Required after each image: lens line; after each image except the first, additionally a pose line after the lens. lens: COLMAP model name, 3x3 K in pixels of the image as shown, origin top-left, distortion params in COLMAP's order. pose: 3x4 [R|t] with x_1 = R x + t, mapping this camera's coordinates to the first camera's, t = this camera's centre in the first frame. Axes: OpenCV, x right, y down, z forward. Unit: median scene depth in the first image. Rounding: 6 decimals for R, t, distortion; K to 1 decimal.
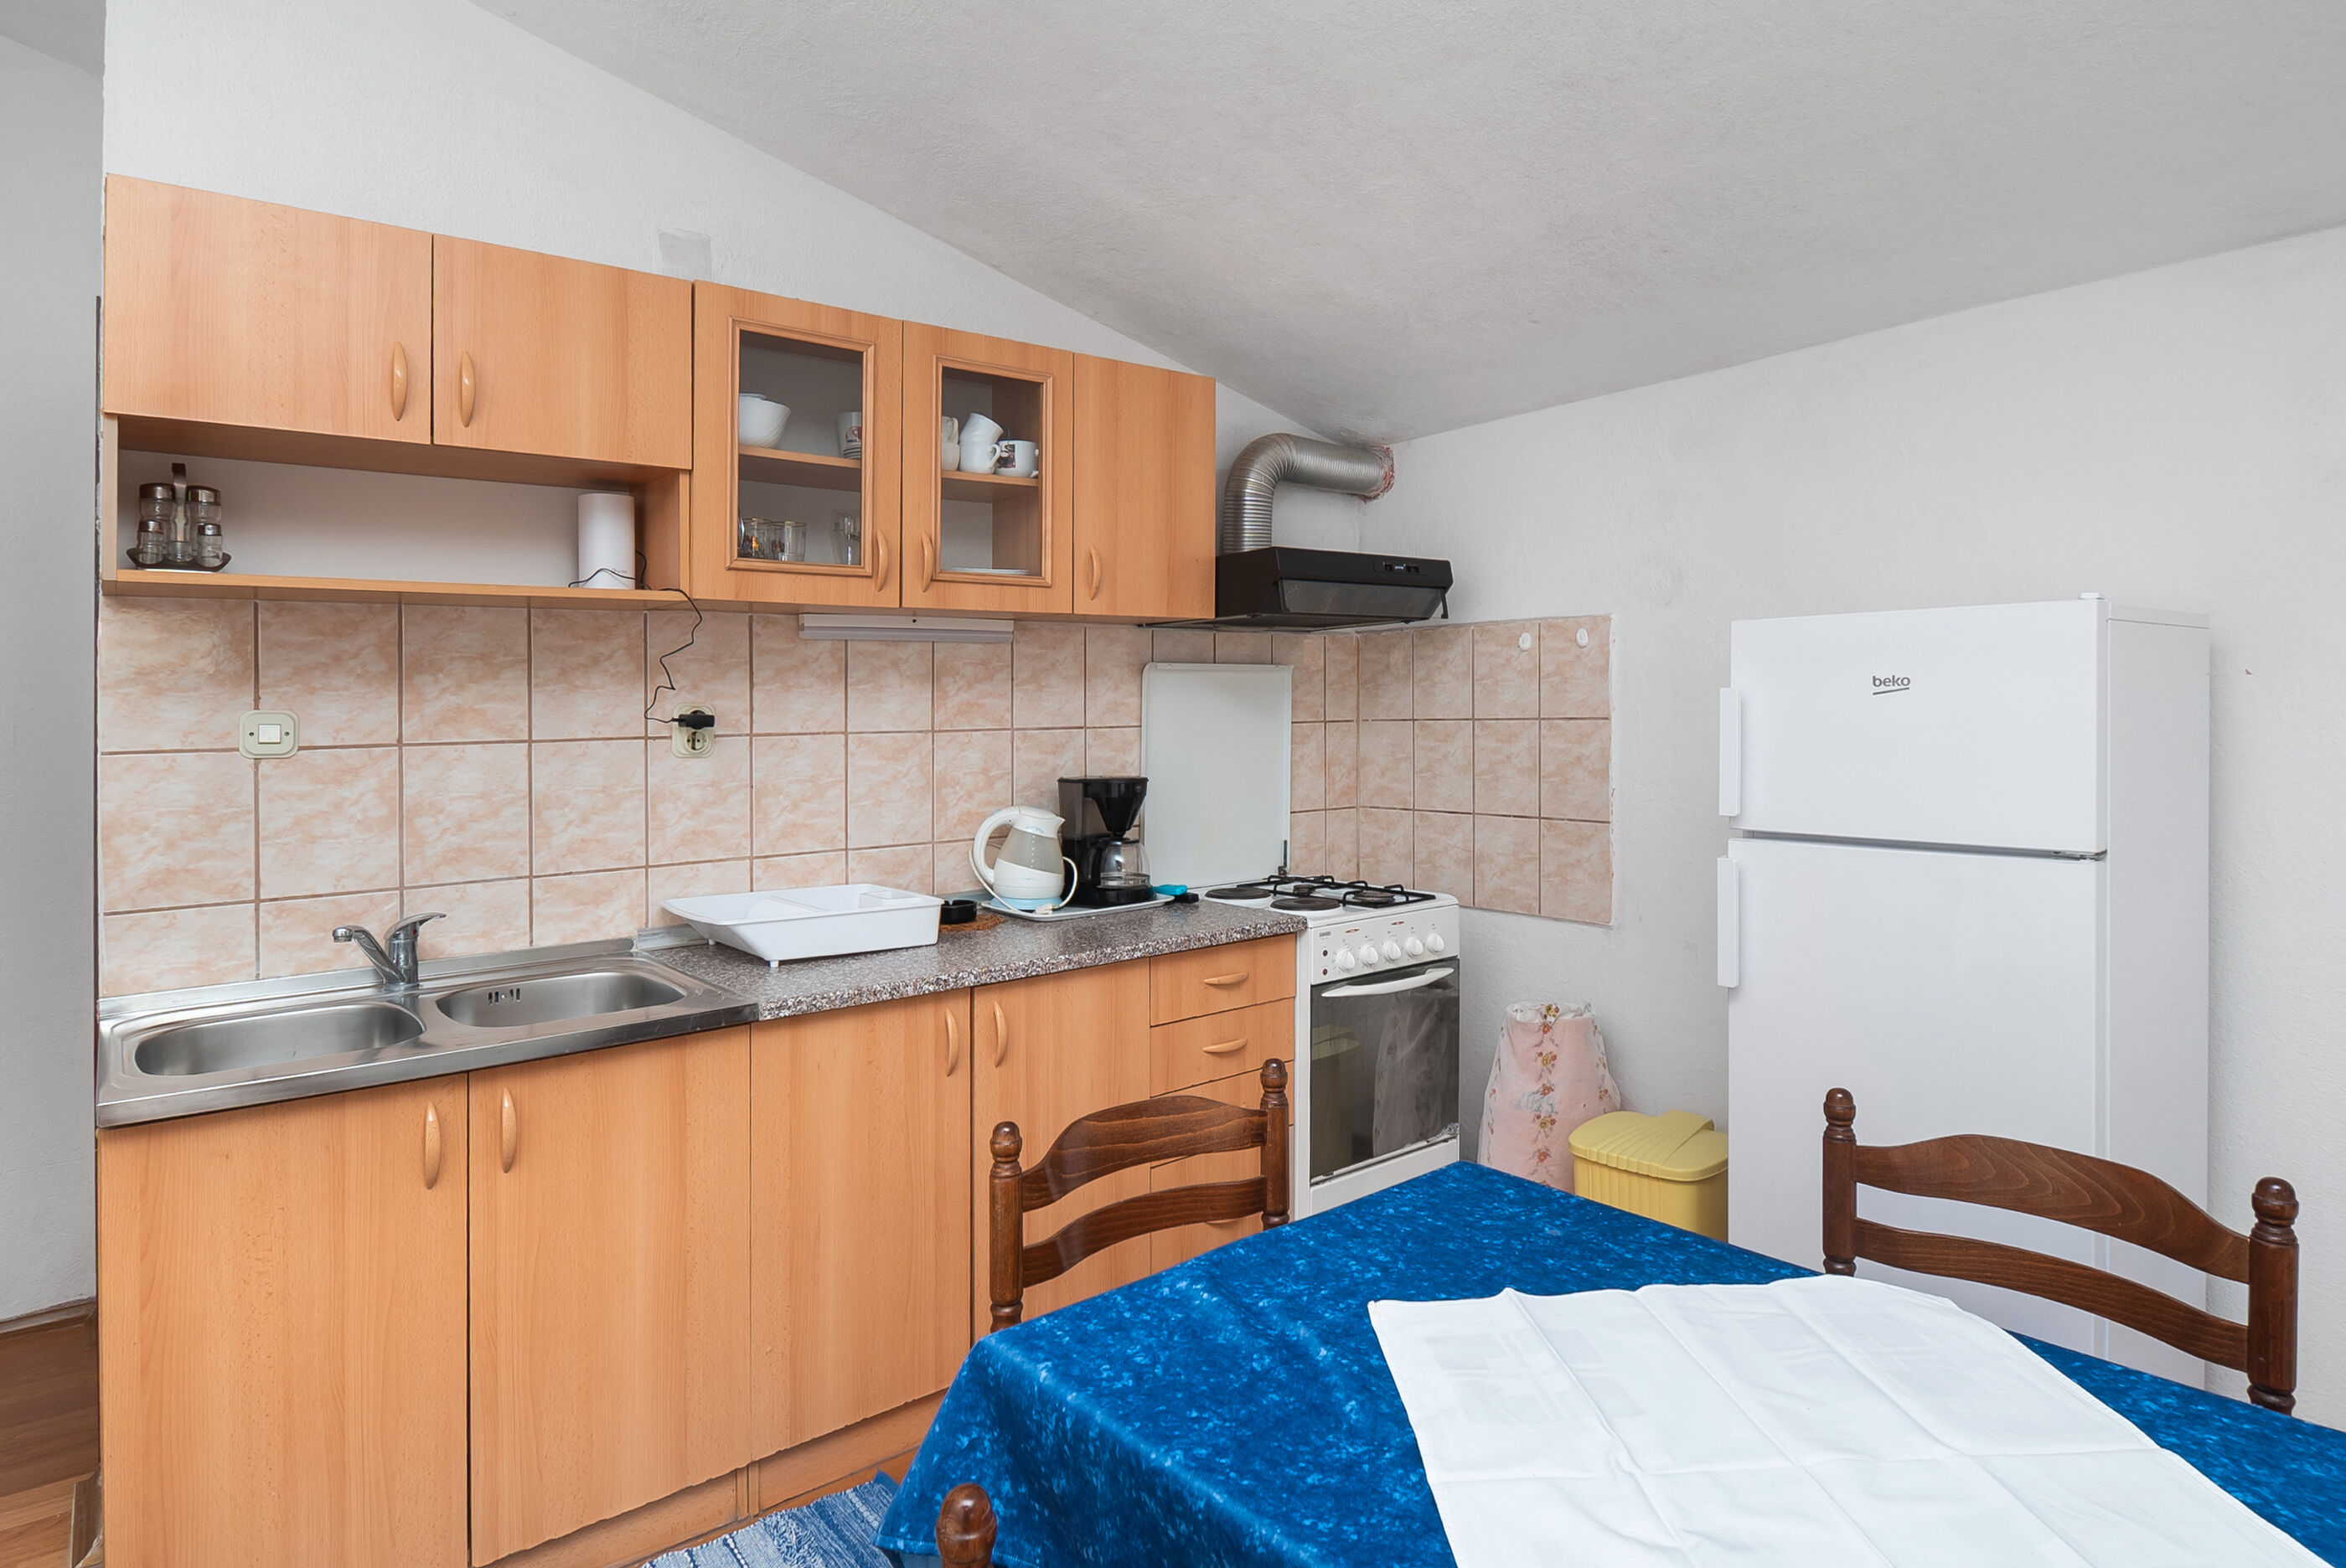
lens RADIAL K [[1322.8, 0, 1242.2], [0, 1322.8, 623.0], [0, 0, 1]] dist [-0.002170, -0.005611]
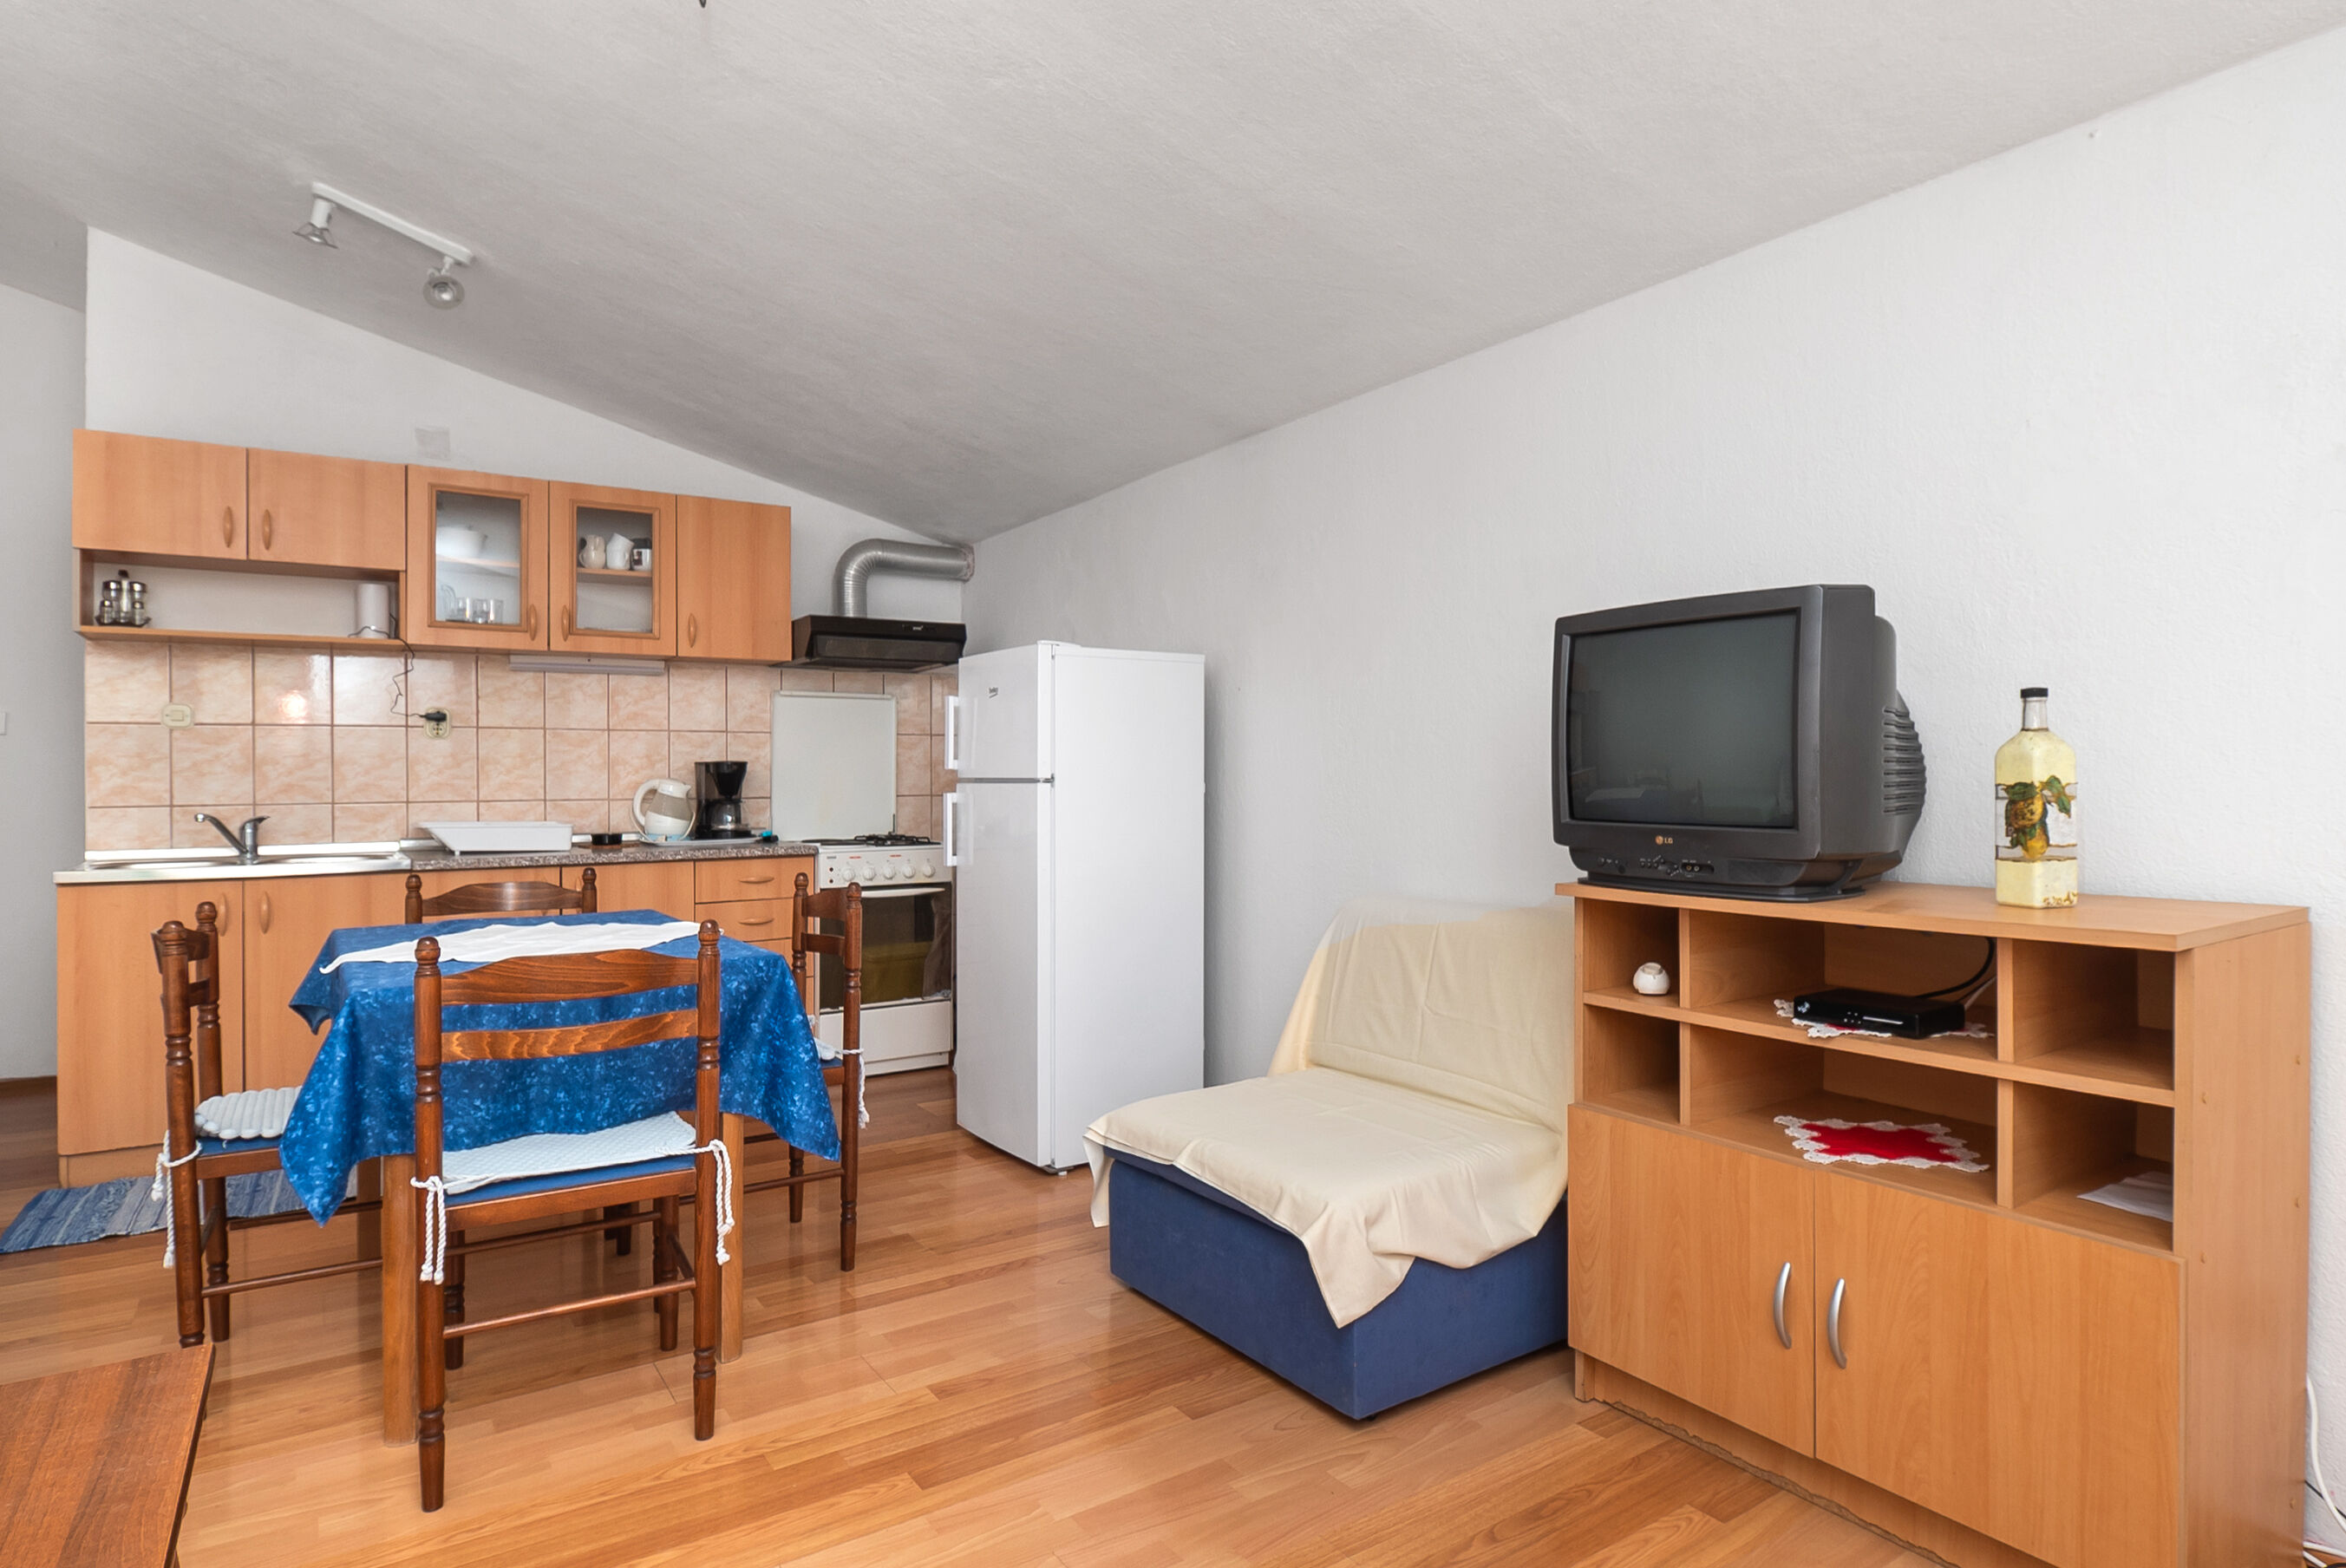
lens RADIAL K [[1246.1, 0, 1181.7], [0, 1246.1, 715.0], [0, 0, 1]] dist [0.003626, -0.009893]
pose [[0.996270, 0.007844, -0.085930, 0.759007], [-0.005813, 0.999698, 0.023862, 0.030828], [0.086091, -0.023273, 0.996015, -0.572416]]
